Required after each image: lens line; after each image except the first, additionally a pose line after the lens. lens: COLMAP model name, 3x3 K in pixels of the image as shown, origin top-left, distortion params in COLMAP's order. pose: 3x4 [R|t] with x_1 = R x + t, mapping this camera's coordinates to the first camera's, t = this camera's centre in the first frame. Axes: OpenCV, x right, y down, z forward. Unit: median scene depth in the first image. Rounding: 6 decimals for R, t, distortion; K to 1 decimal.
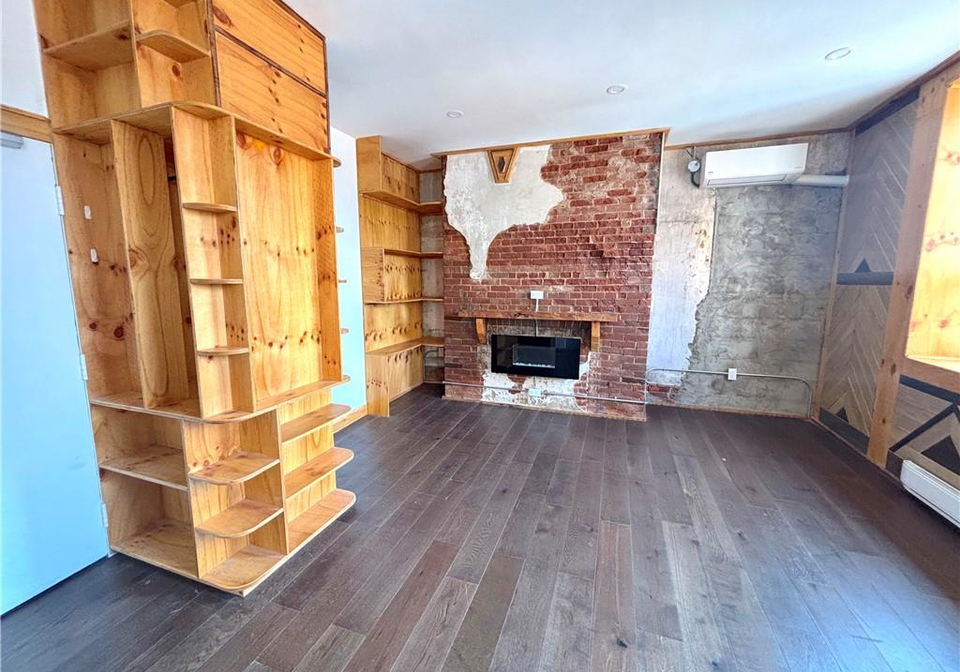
lens RADIAL K [[385.0, 0, 480.0], [0, 385.0, 336.0], [0, 0, 1]] dist [0.001583, 0.000205]
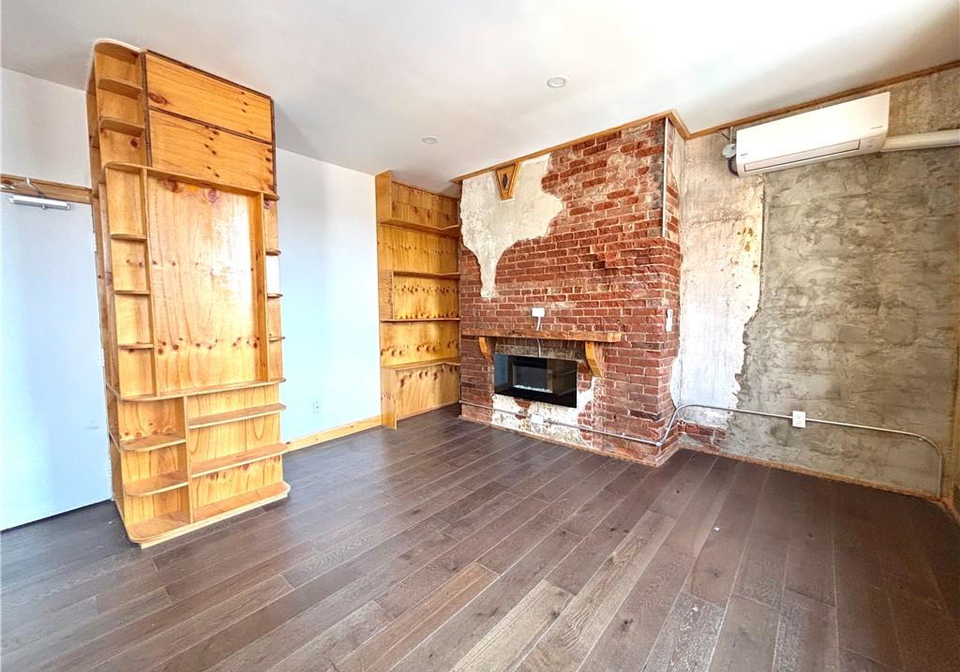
lens RADIAL K [[385.0, 0, 480.0], [0, 385.0, 336.0], [0, 0, 1]] dist [0.001583, 0.000205]
pose [[0.927394, 0.015466, -0.373765, 0.374093], [-0.043426, 0.996841, -0.066501, 0.017678], [0.371556, 0.077904, 0.925136, 0.096870]]
